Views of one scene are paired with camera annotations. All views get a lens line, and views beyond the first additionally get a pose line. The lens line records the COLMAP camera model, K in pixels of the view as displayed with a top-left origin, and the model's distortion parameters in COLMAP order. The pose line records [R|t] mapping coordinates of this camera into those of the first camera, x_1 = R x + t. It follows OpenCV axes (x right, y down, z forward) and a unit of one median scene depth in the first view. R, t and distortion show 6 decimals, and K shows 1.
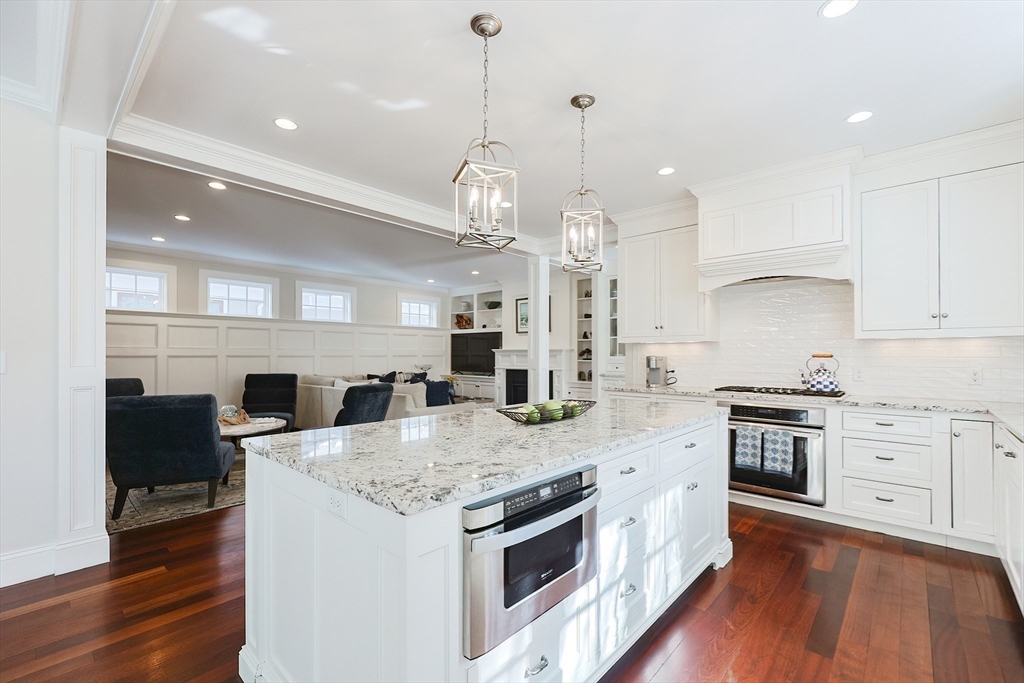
lens RADIAL K [[440.2, 0, 518.3], [0, 440.2, 339.0], [0, 0, 1]] dist [-0.008239, 0.000623]
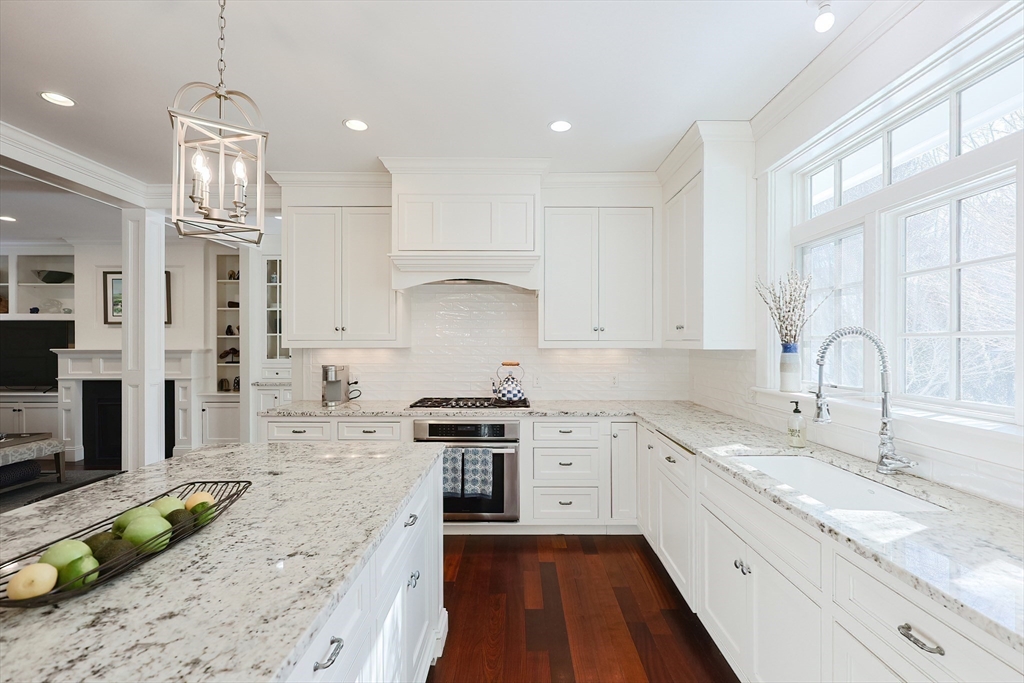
lens RADIAL K [[422.4, 0, 511.3], [0, 422.4, 345.7], [0, 0, 1]] dist [0.002027, -0.000124]
pose [[0.739929, -0.004941, 0.672667, 0.025455], [-0.022836, 0.999212, 0.032459, -0.019140], [-0.672297, -0.039379, 0.739233, 0.157918]]
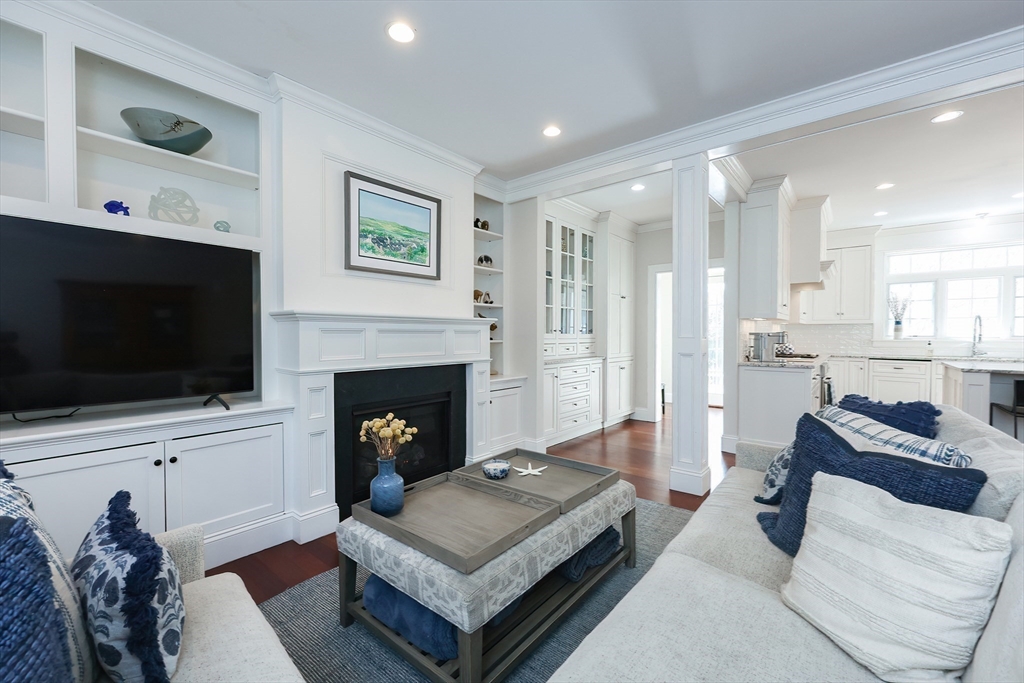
lens RADIAL K [[422.4, 0, 519.9], [0, 422.4, 342.5], [0, 0, 1]] dist [0.002027, -0.000124]
pose [[-0.046795, -0.022087, 0.998660, -0.449675], [-0.037689, 0.999083, 0.020330, 0.044110], [-0.998193, -0.036687, -0.047584, 1.122429]]
